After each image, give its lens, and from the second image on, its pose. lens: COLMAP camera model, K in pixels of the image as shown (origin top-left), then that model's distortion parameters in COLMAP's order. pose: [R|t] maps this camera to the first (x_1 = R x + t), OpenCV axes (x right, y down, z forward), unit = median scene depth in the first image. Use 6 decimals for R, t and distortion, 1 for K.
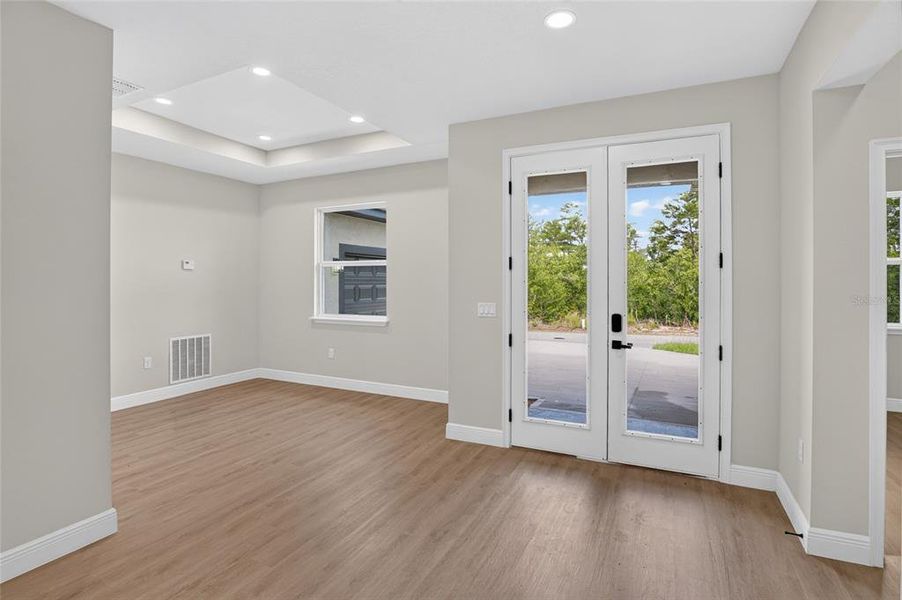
lens RADIAL K [[445.2, 0, 455.9], [0, 445.2, 284.8], [0, 0, 1]] dist [-0.063193, 0.012966]
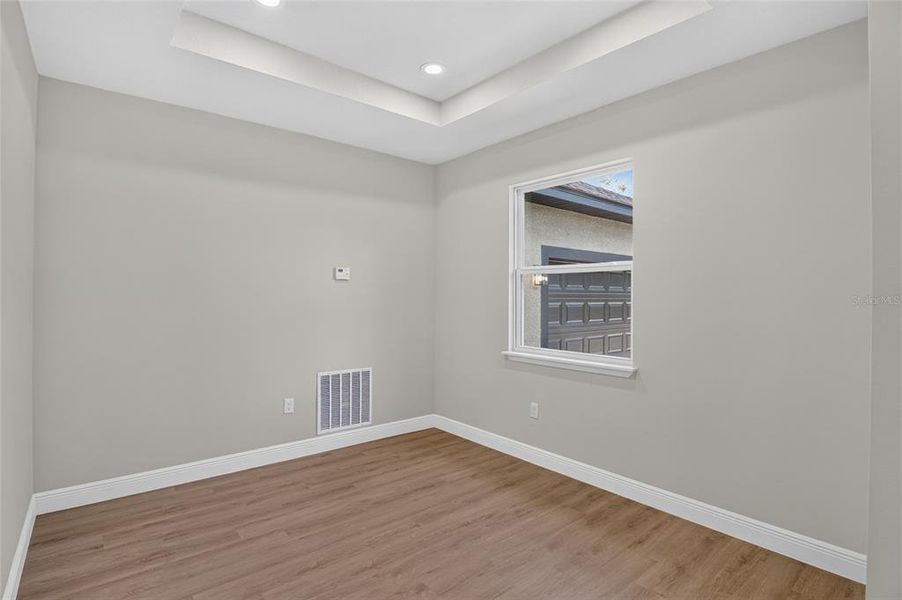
lens RADIAL K [[445.2, 0, 455.9], [0, 445.2, 284.8], [0, 0, 1]] dist [-0.063193, 0.012966]
pose [[0.911773, -0.003690, -0.410679, -0.125906], [-0.009939, 0.999469, -0.031047, -0.005344], [0.410575, 0.032389, 0.911251, 0.378461]]
